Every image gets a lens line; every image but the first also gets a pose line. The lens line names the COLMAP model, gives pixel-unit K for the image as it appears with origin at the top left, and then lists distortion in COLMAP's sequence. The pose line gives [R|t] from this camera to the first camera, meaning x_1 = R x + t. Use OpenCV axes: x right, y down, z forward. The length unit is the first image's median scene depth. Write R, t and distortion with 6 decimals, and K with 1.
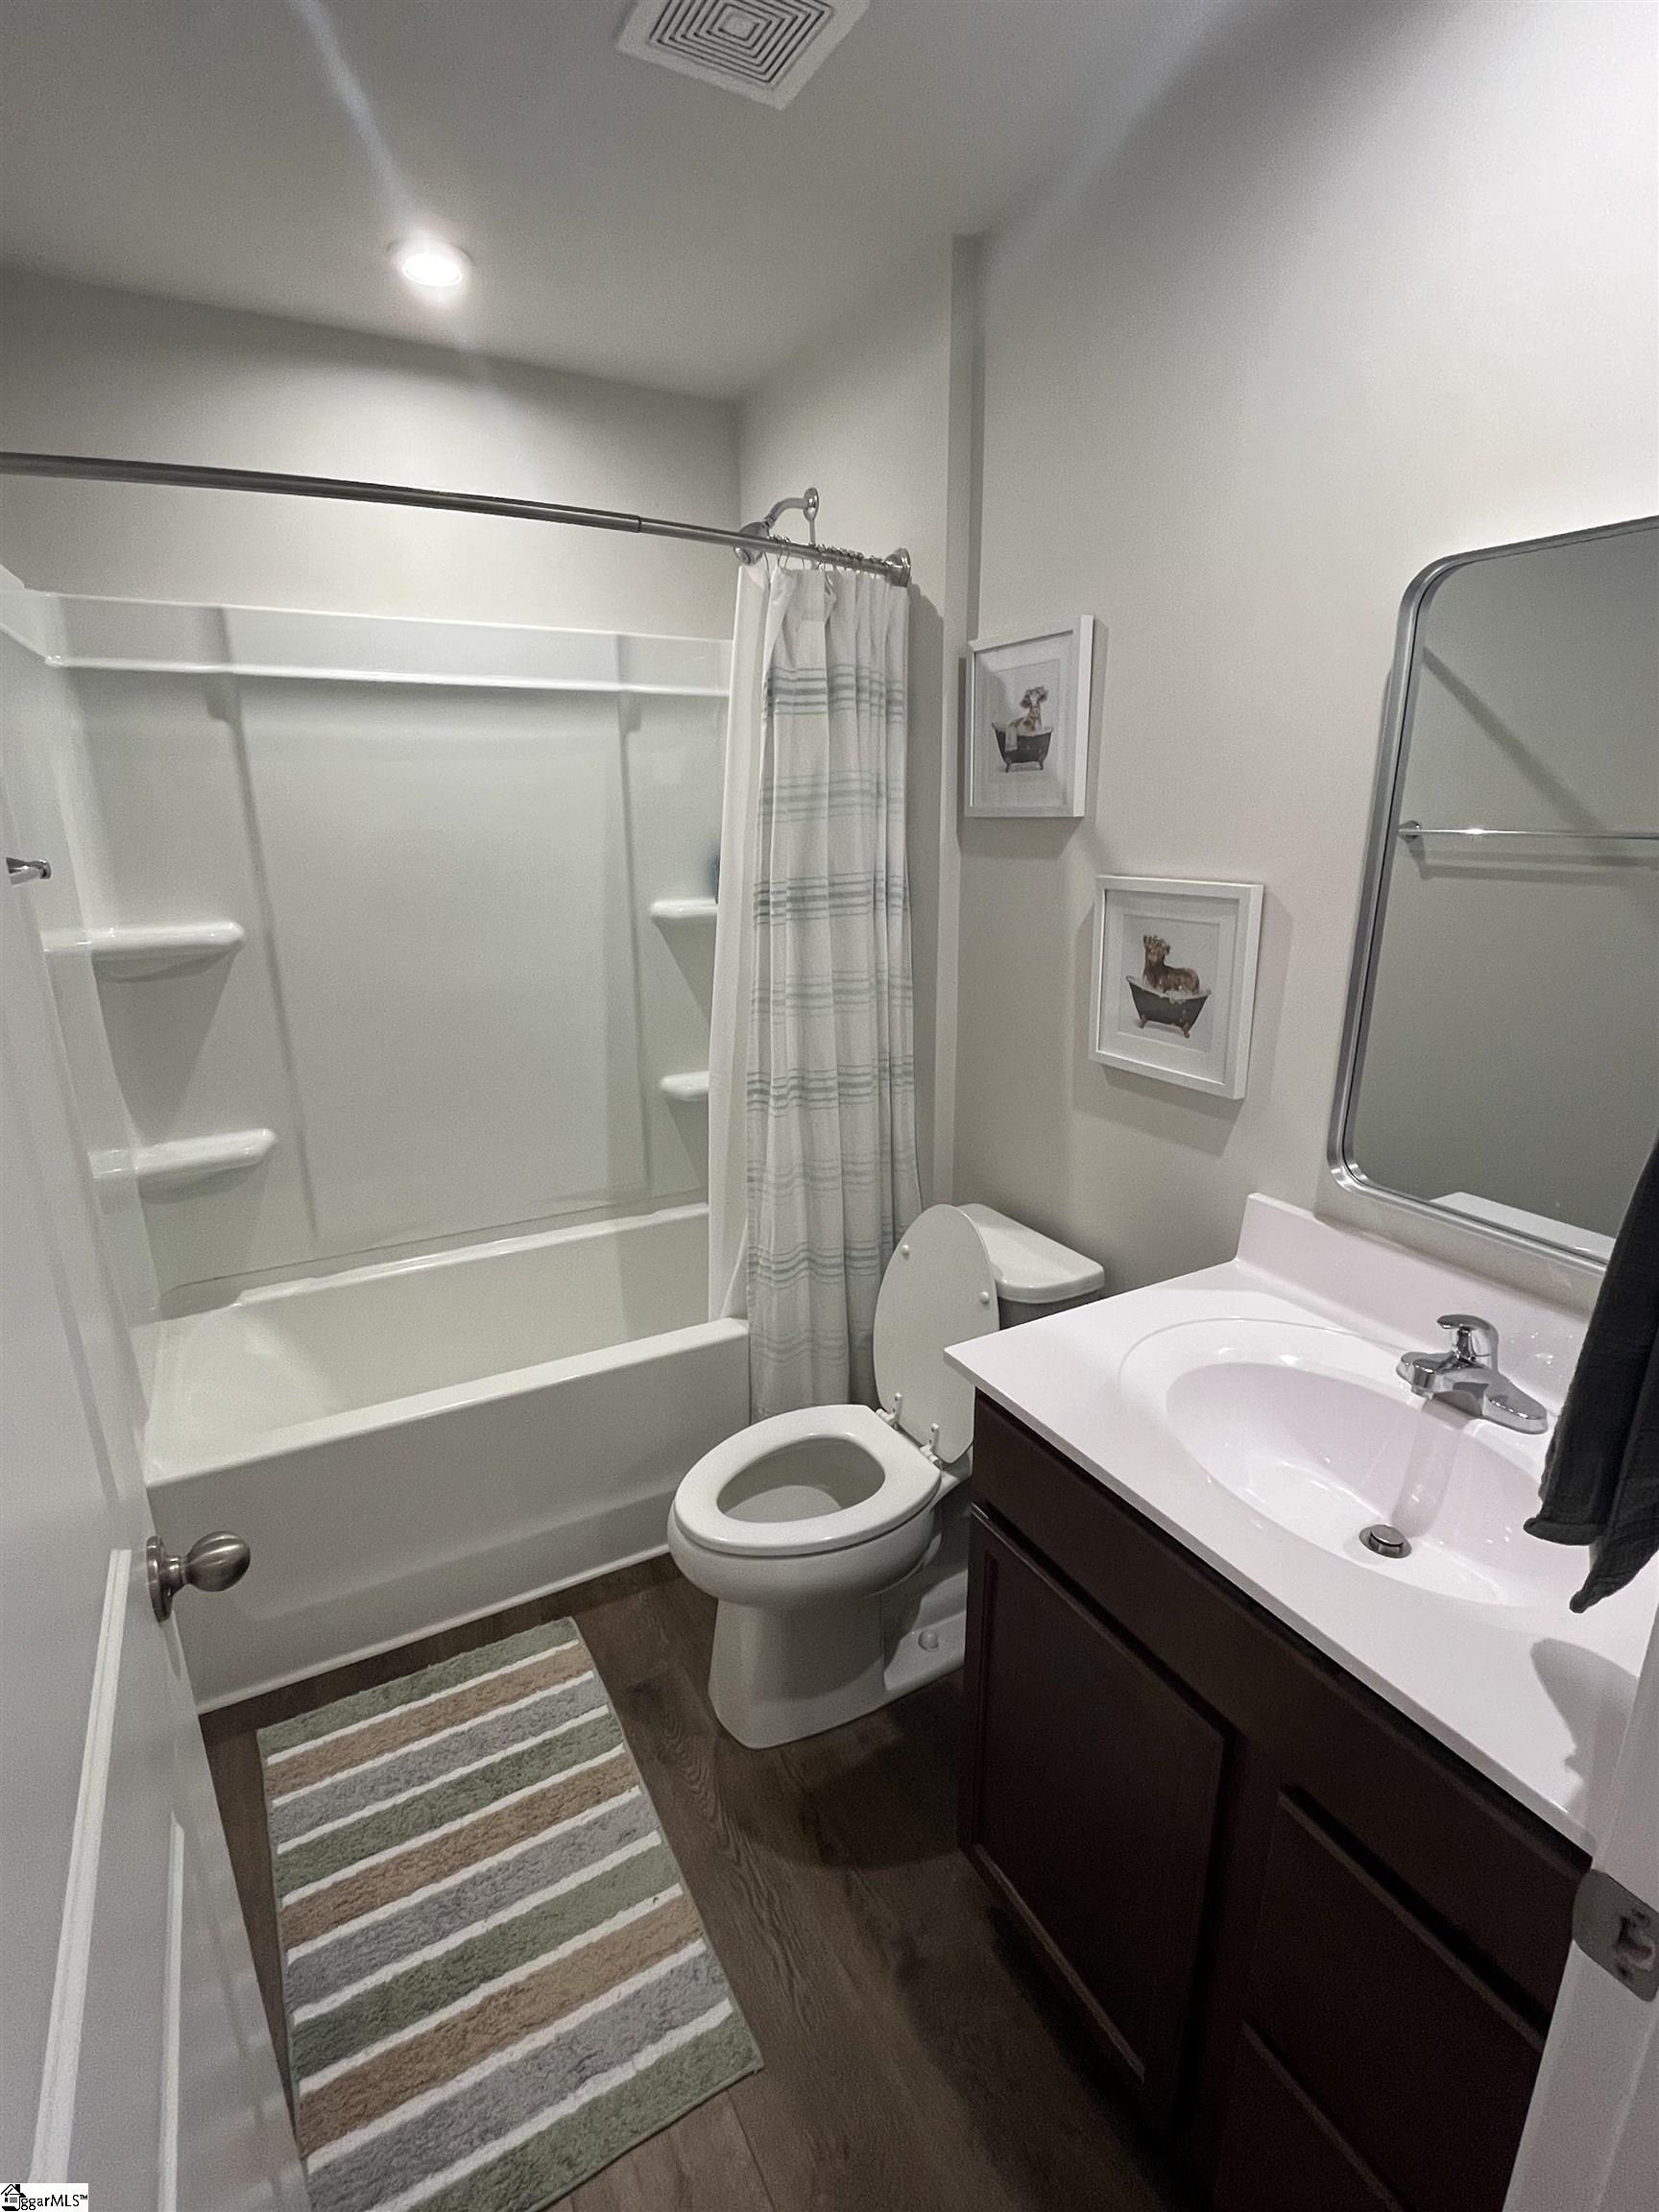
lens RADIAL K [[1066.6, 0, 831.8], [0, 1066.6, 1109.1], [0, 0, 1]] dist [-0.000877, -0.000444]
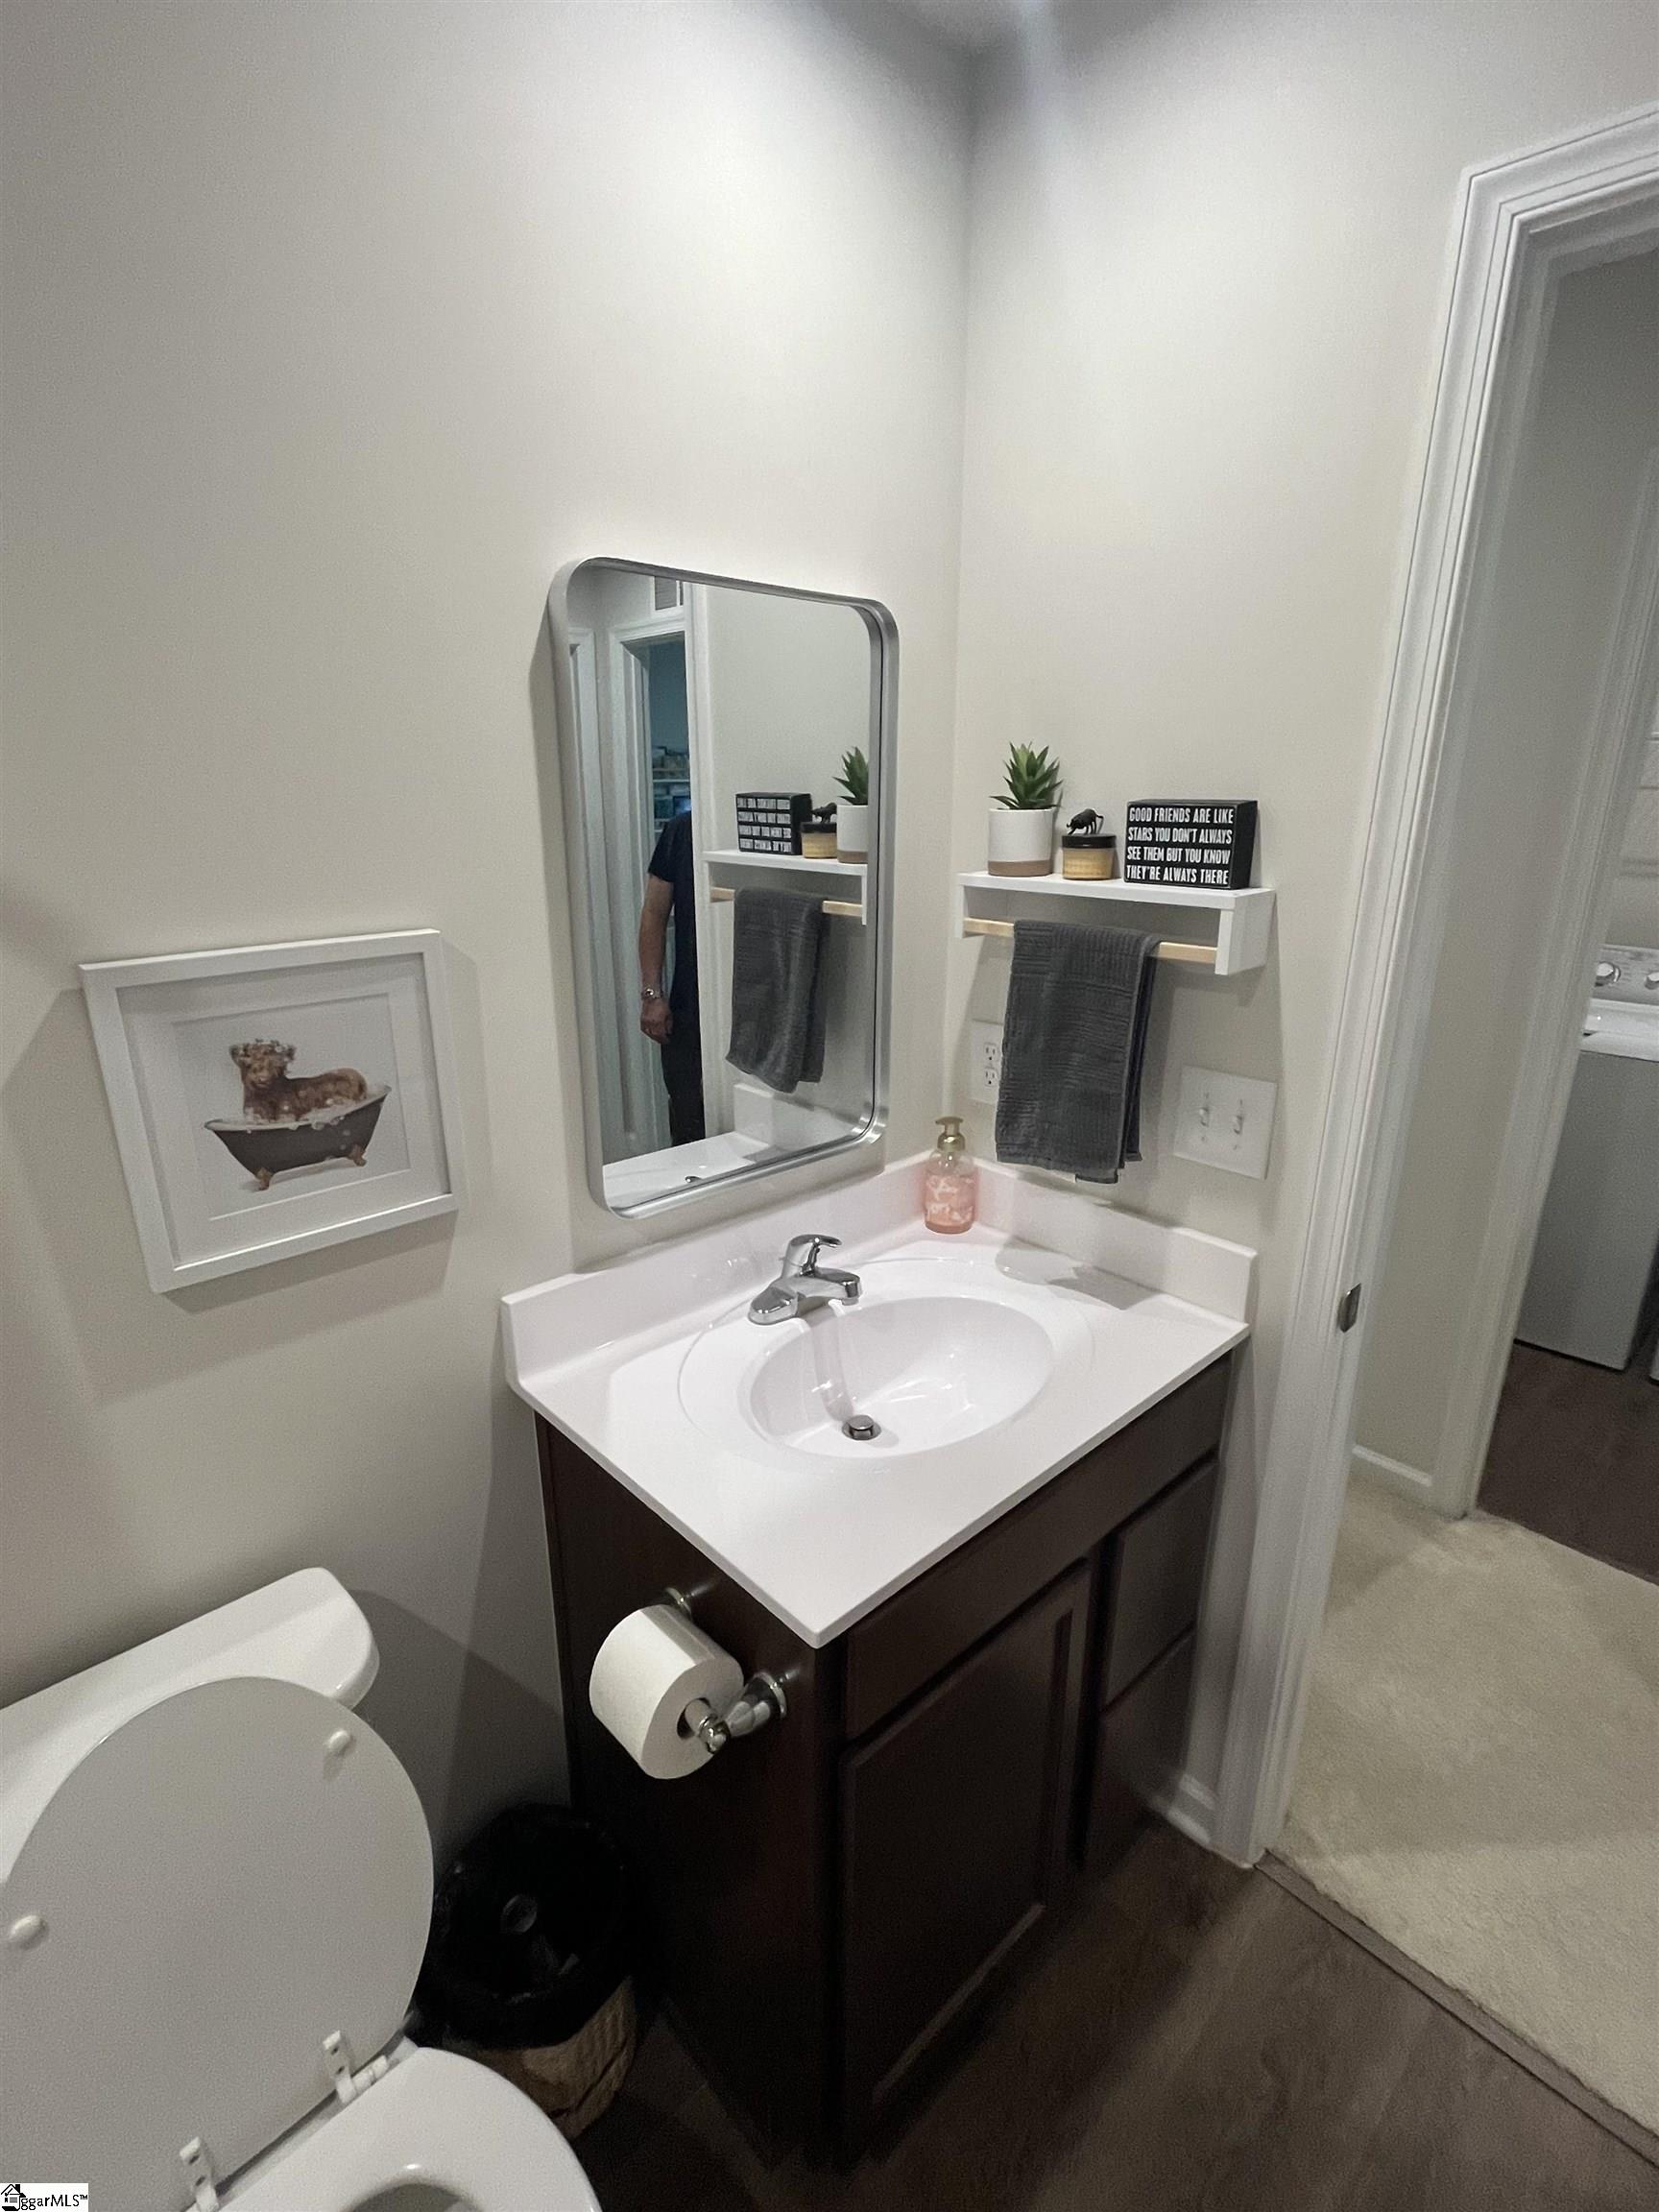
lens RADIAL K [[1066.6, 0, 828.4], [0, 1066.6, 1111.5], [0, 0, 1]] dist [-0.000877, -0.000444]
pose [[-0.243629, -0.284171, 0.927304, -0.356885], [0.269842, 0.898501, 0.346239, -0.250998], [-0.931574, 0.334580, -0.142220, 0.802257]]
